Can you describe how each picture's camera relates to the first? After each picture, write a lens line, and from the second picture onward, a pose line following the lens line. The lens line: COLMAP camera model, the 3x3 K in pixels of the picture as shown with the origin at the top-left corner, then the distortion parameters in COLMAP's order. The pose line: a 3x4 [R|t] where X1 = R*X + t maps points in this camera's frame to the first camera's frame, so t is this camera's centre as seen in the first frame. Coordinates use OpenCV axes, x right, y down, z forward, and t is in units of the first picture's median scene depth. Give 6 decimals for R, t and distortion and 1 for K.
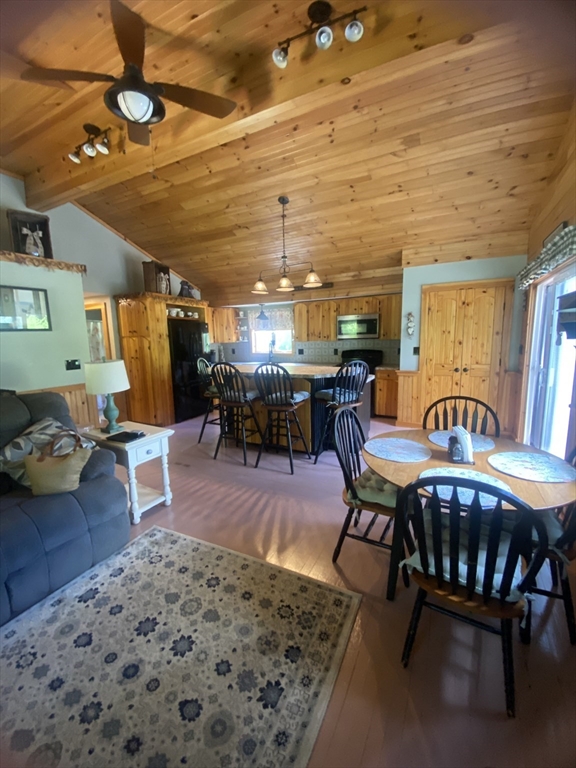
lens RADIAL K [[320.4, 0, 288.0], [0, 320.4, 384.0], [0, 0, 1]] dist [-0.001384, -0.015566]
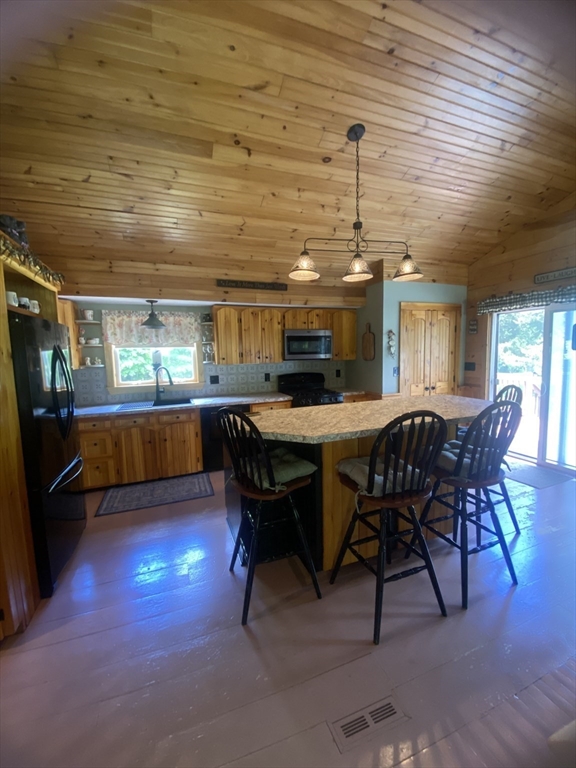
lens RADIAL K [[319.8, 0, 288.0], [0, 319.8, 384.0], [0, 0, 1]] dist [0.002620, 0.000075]
pose [[0.653639, -0.065488, 0.753968, -0.458130], [0.115893, 0.993160, -0.014207, -0.082682], [-0.747880, 0.096666, 0.656758, 0.574355]]
